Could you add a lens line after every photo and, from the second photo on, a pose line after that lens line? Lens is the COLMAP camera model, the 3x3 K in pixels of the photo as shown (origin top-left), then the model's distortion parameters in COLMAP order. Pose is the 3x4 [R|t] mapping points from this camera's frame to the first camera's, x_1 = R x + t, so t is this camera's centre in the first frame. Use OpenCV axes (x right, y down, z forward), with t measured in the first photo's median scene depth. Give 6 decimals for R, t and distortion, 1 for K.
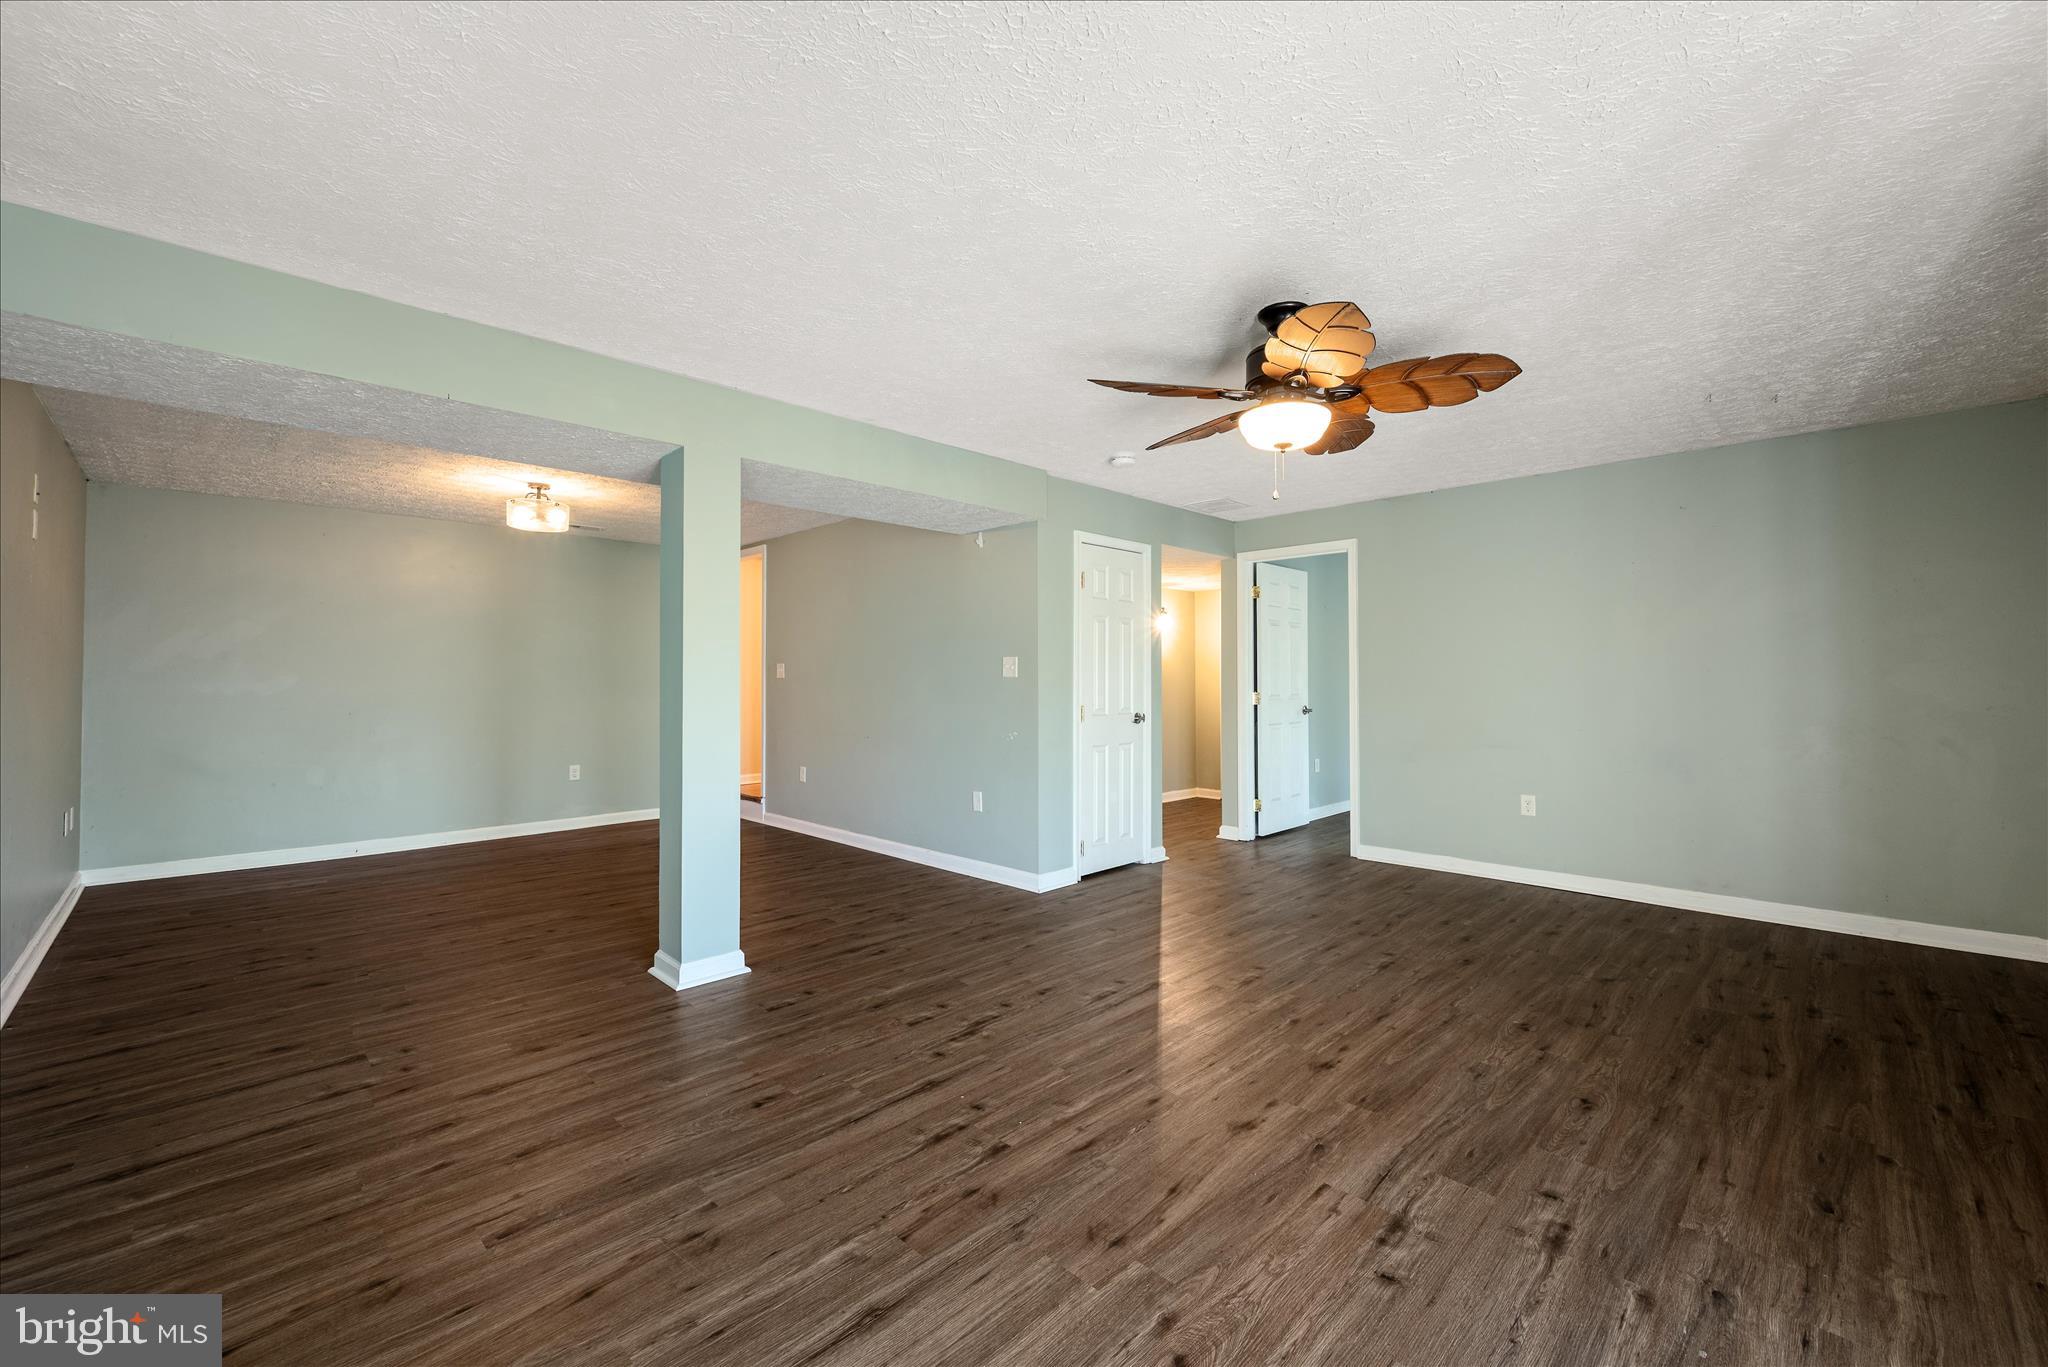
lens RADIAL K [[807.0, 0, 1033.3], [0, 807.0, 667.8], [0, 0, 1]] dist [-0.000397, -0.000322]
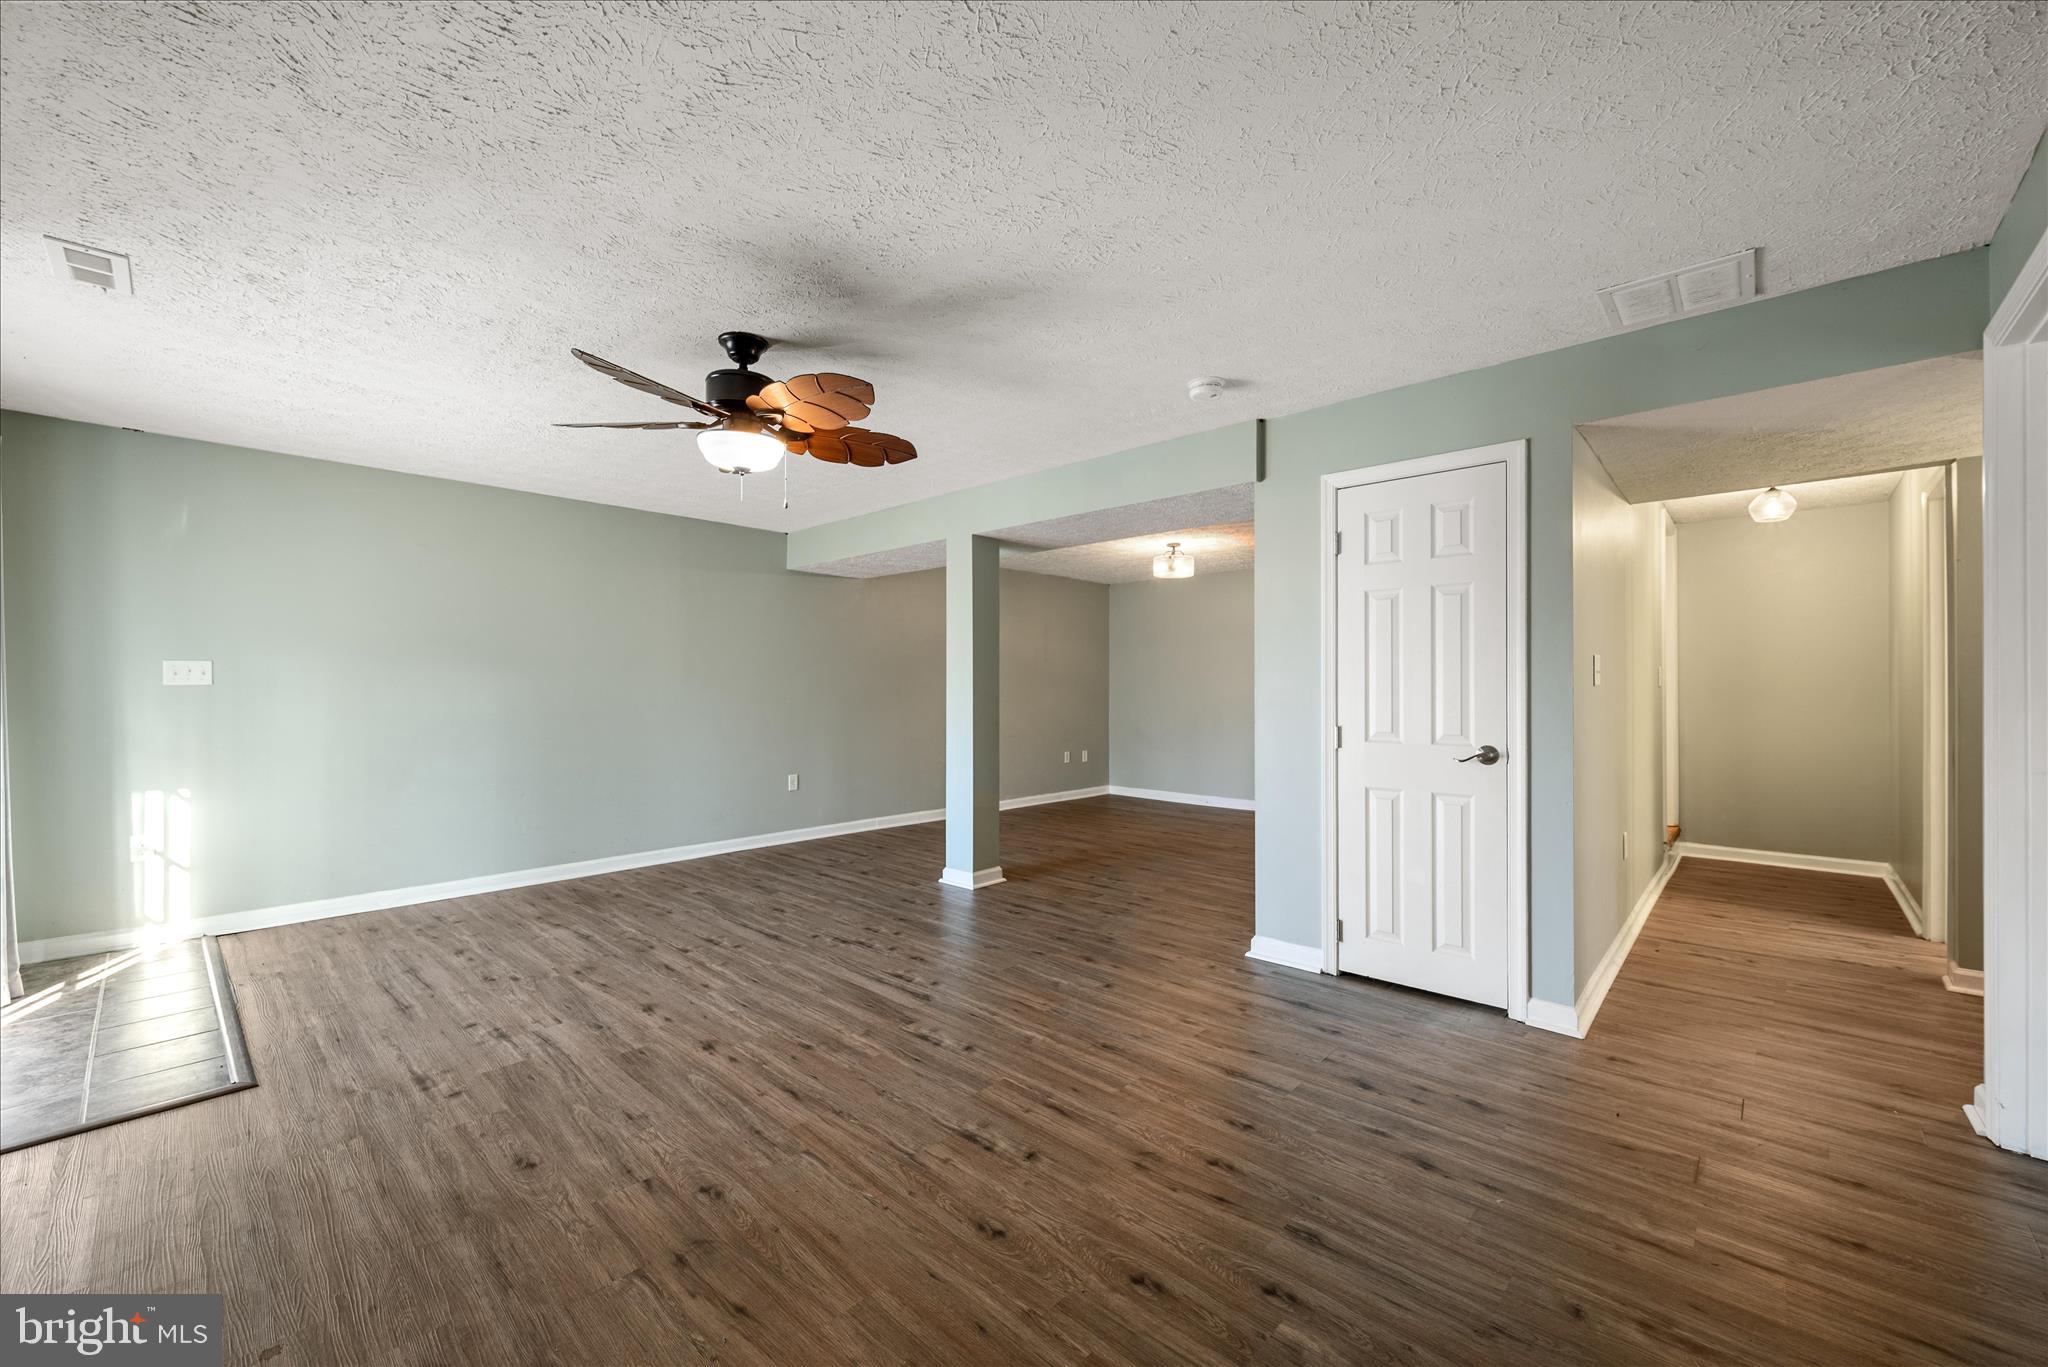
lens RADIAL K [[807.0, 0, 1033.3], [0, 807.0, 667.8], [0, 0, 1]] dist [-0.000397, -0.000322]
pose [[0.047392, -0.023127, -0.998609, 1.546523], [0.016060, 0.999620, -0.022388, 0.017892], [0.998747, -0.014976, 0.047745, 1.459004]]
